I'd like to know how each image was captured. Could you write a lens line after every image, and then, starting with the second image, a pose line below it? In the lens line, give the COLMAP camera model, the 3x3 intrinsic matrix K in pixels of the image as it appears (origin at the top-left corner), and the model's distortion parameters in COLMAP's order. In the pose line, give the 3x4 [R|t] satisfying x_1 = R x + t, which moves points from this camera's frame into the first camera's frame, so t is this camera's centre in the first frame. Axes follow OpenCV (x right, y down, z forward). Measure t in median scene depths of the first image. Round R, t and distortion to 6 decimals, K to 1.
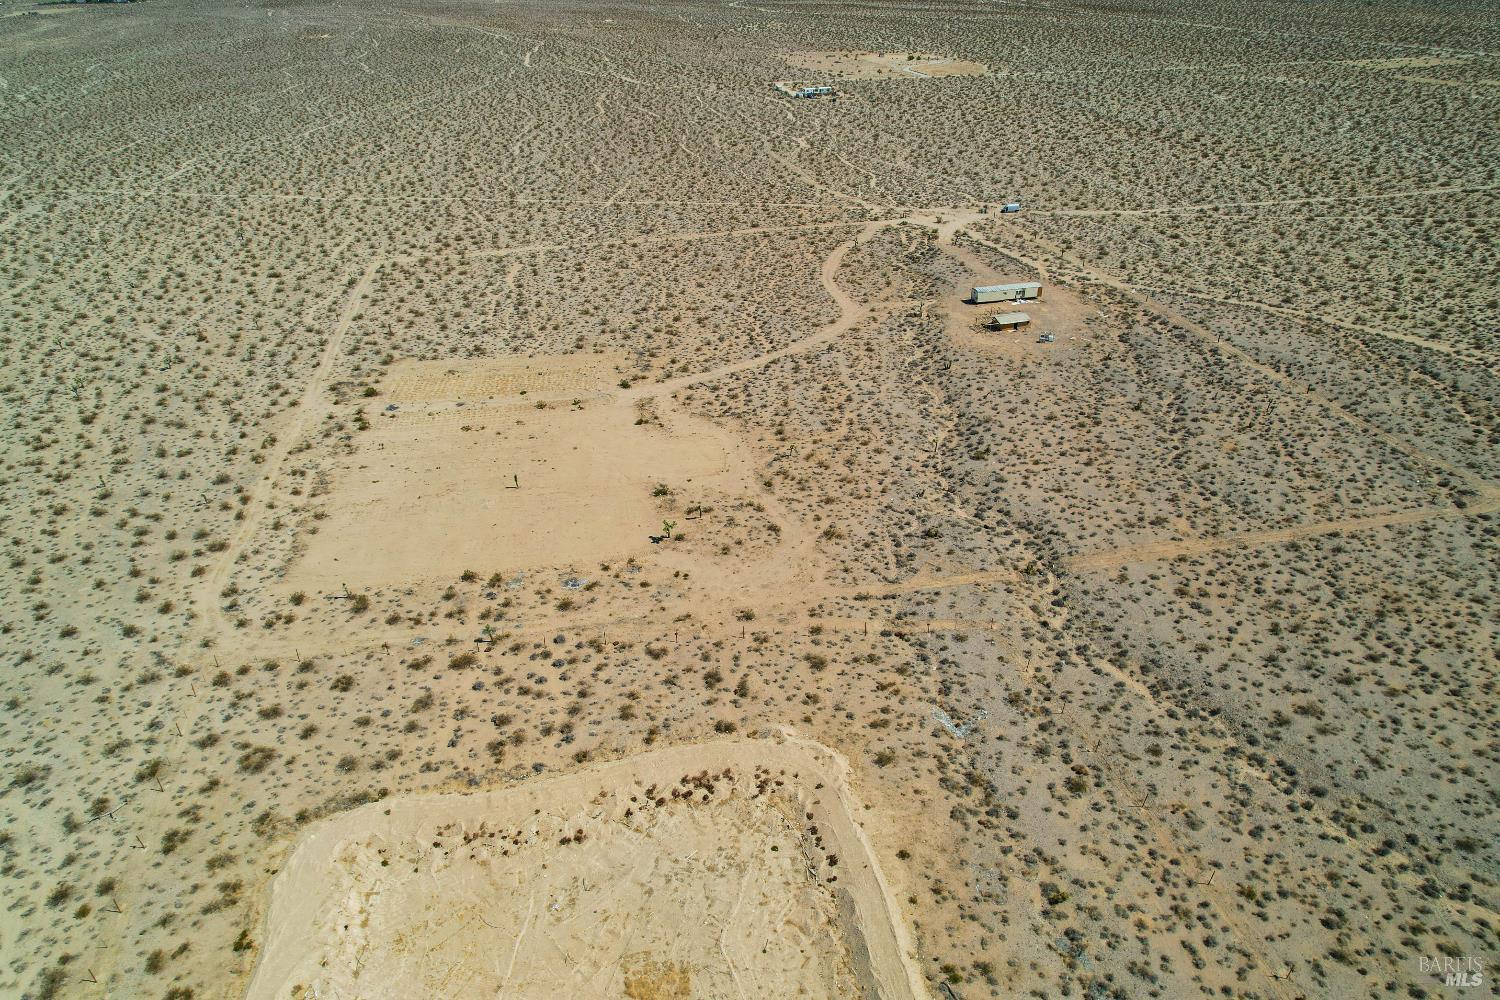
lens RADIAL K [[958.4, 0, 749.6], [0, 958.4, 506.2], [0, 0, 1]] dist [-0.075499, 0.070331]
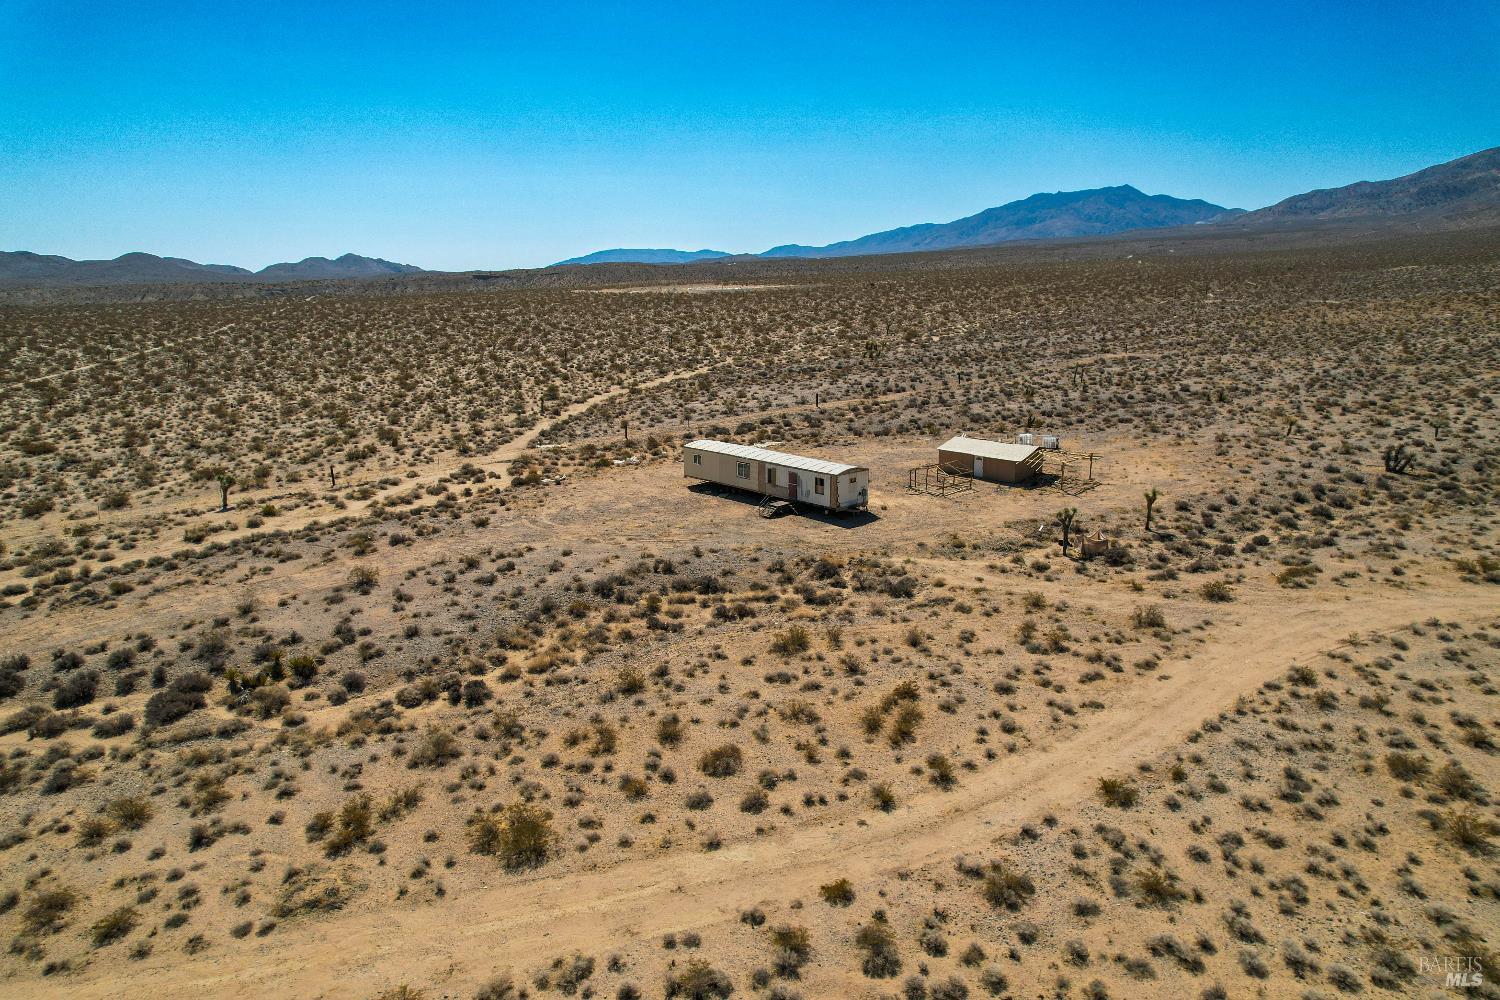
lens RADIAL K [[958.4, 0, 749.1], [0, 958.4, 509.4], [0, 0, 1]] dist [-0.075499, 0.070331]
pose [[-0.464619, -0.193190, 0.864180, -0.007780], [0.477801, 0.766961, 0.428342, -0.555098], [-0.745544, 0.611921, -0.264039, 1.710688]]
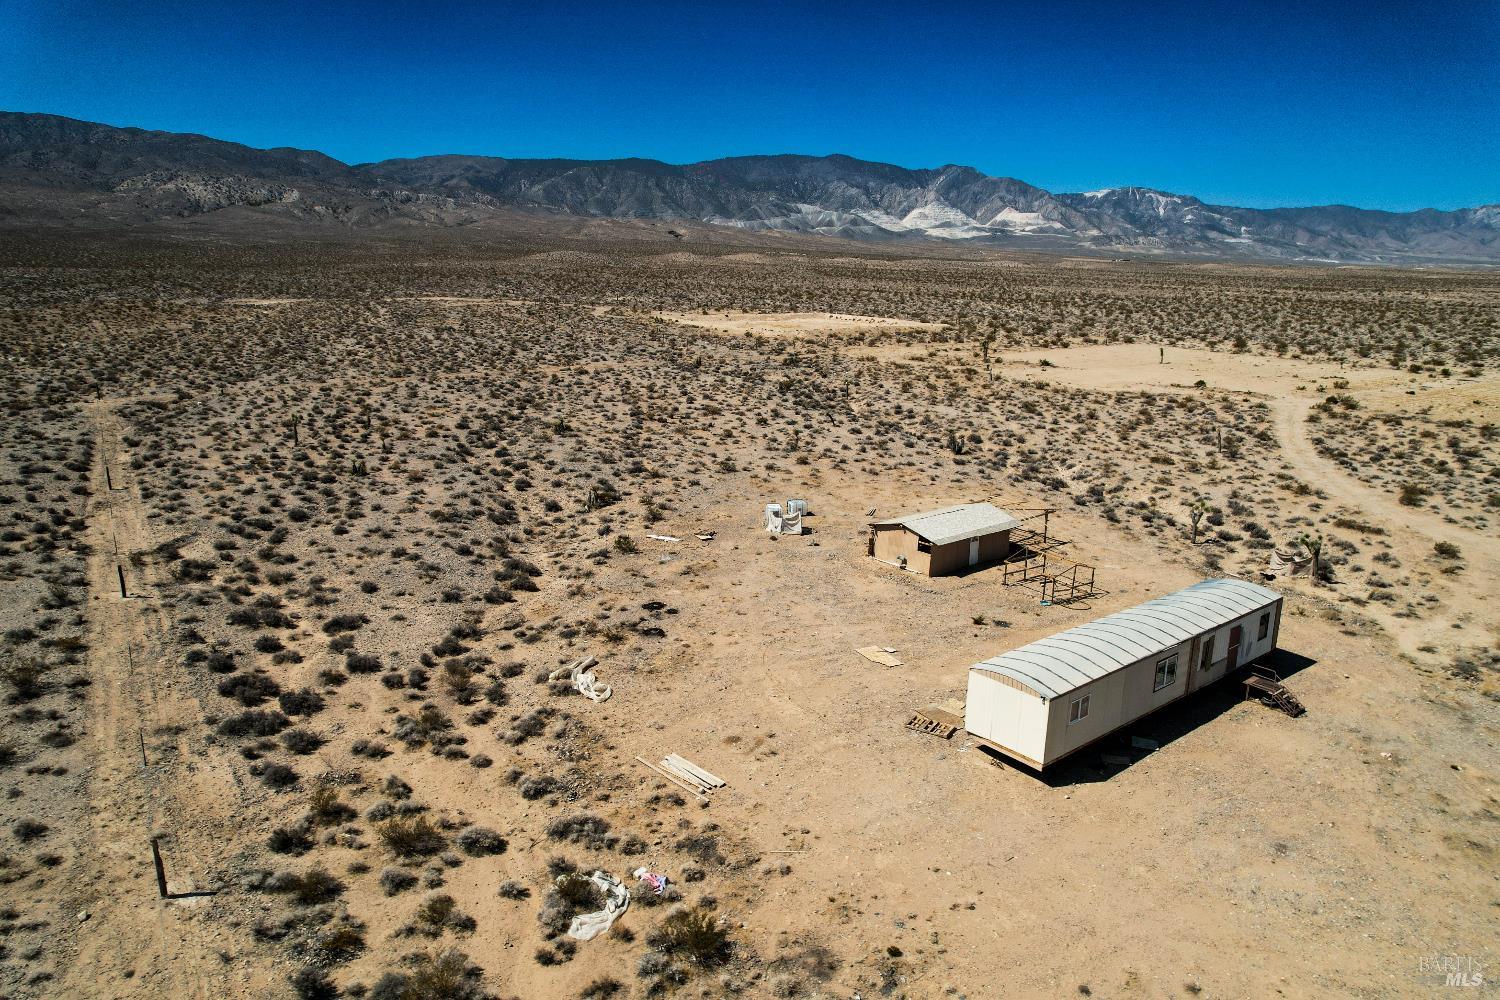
lens RADIAL K [[958.4, 0, 749.9], [0, 958.4, 508.2], [0, 0, 1]] dist [-0.075499, 0.070331]
pose [[-0.919984, 0.097600, -0.379609, 0.613010], [-0.200958, 0.714068, 0.670614, -0.531245], [0.336519, 0.693240, -0.637317, 1.659315]]
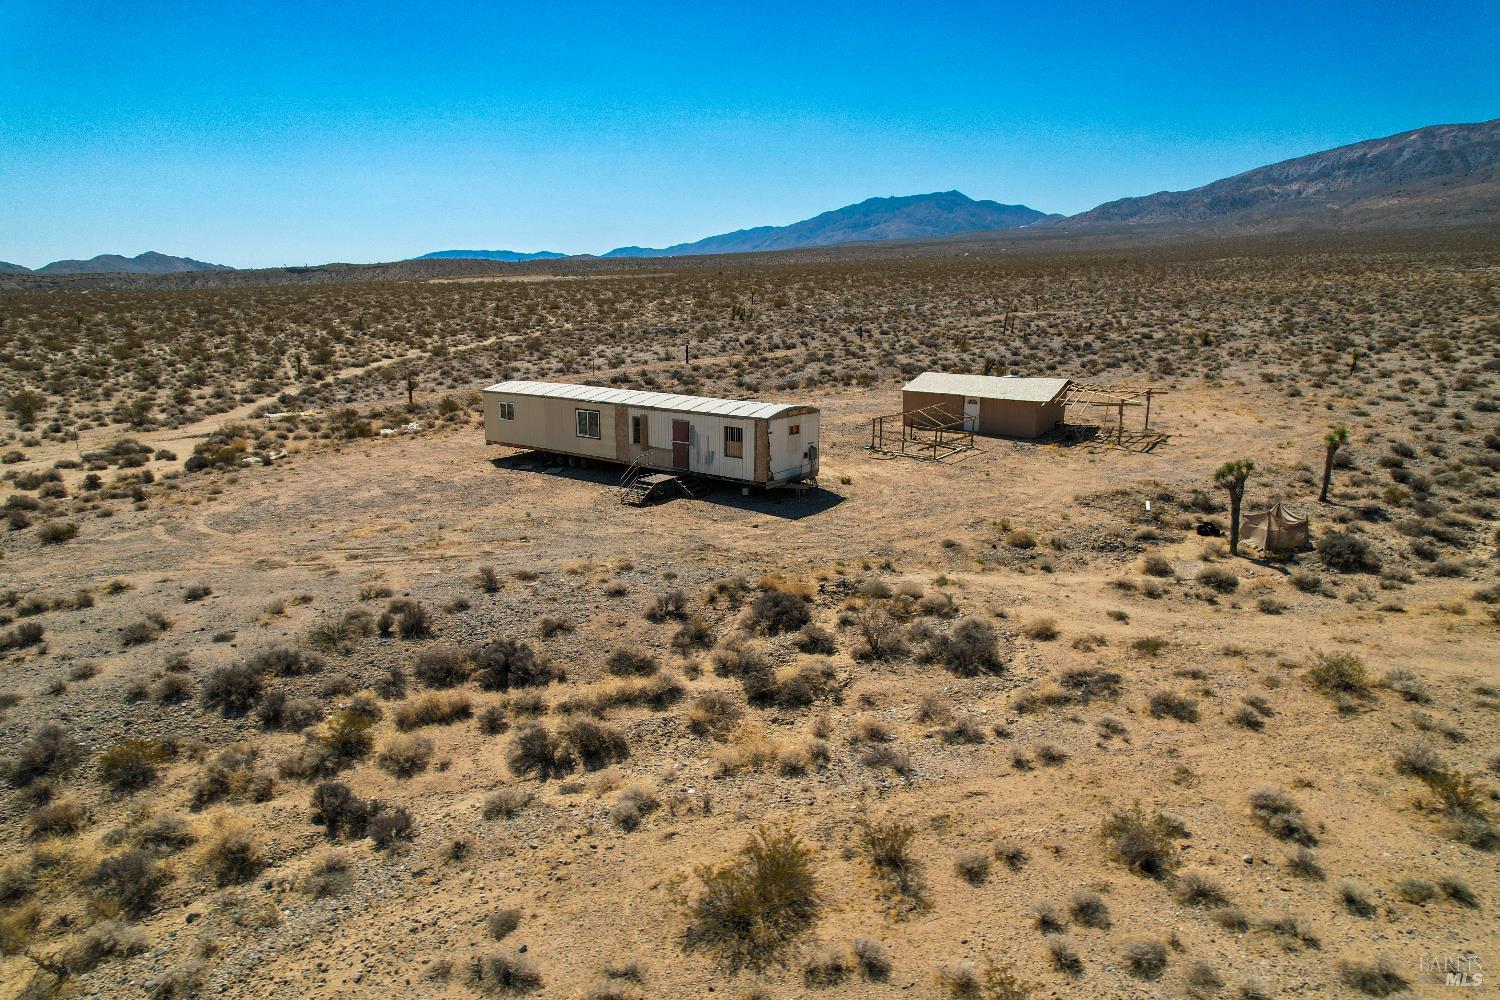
lens RADIAL K [[958.4, 0, 748.4], [0, 958.4, 505.4], [0, 0, 1]] dist [-0.075499, 0.070331]
pose [[-0.600055, -0.169667, 0.781759, 0.178427], [0.431164, 0.754558, 0.494712, -0.458109], [-0.673819, 0.633920, -0.379622, 1.657780]]
